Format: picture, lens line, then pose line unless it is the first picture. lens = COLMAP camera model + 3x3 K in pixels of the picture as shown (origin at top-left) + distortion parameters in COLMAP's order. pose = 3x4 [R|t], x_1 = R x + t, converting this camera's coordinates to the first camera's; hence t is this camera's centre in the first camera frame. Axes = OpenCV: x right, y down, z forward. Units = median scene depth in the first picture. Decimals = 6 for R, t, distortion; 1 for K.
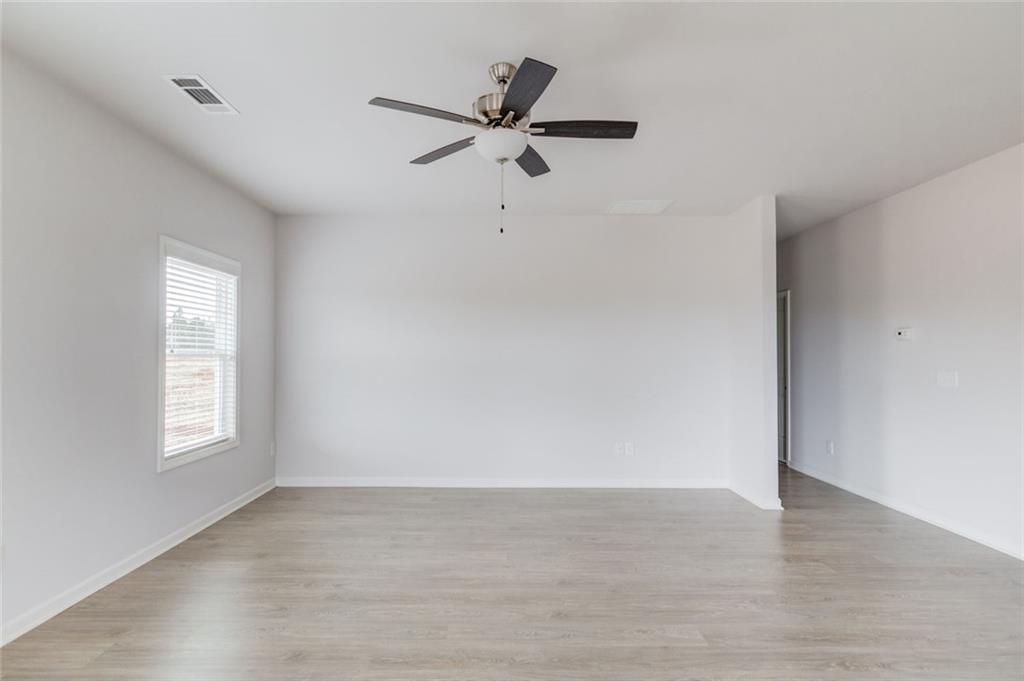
lens RADIAL K [[491.9, 0, 512.4], [0, 491.9, 348.1], [0, 0, 1]] dist [-0.011378, 0.000314]
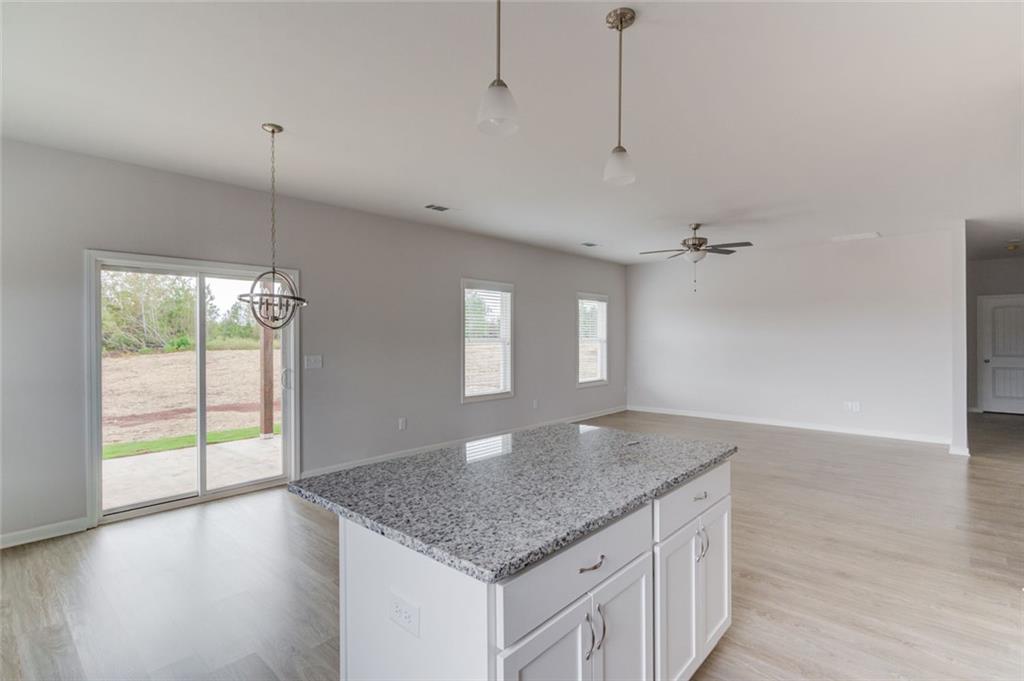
lens RADIAL K [[479.4, 0, 512.0], [0, 479.4, 340.5], [0, 0, 1]] dist [-0.000977, 0.000307]
pose [[0.750438, -0.001314, -0.660939, 0.478453], [0.014860, 0.999779, 0.014884, -0.020844], [0.660774, -0.020991, 0.750292, -0.790037]]
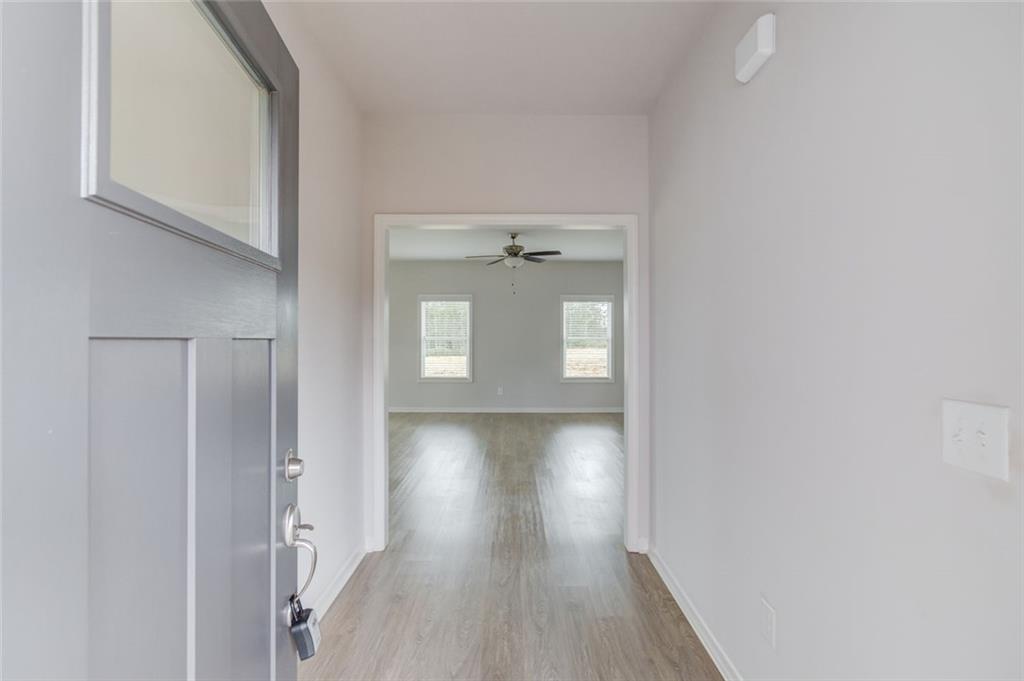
lens RADIAL K [[479.4, 0, 512.0], [0, 479.4, 340.5], [0, 0, 1]] dist [-0.000977, 0.000307]
pose [[0.027022, -0.005944, -0.999617, 1.480913], [0.012303, 0.999909, -0.005613, 0.026016], [0.999559, -0.012146, 0.027093, 0.509015]]
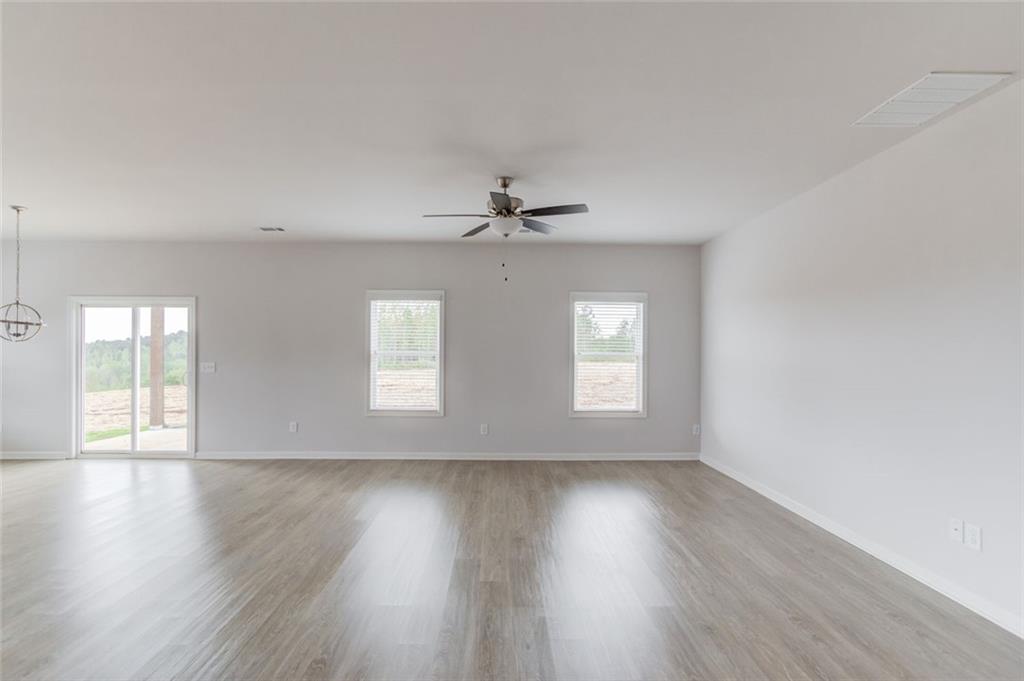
lens RADIAL K [[479.4, 0, 512.0], [0, 479.4, 340.5], [0, 0, 1]] dist [-0.000977, 0.000307]
pose [[0.053811, -0.030009, -0.998100, 0.859102], [0.008892, 0.999523, -0.029572, 0.008077], [0.998512, -0.007283, 0.054052, 0.520991]]
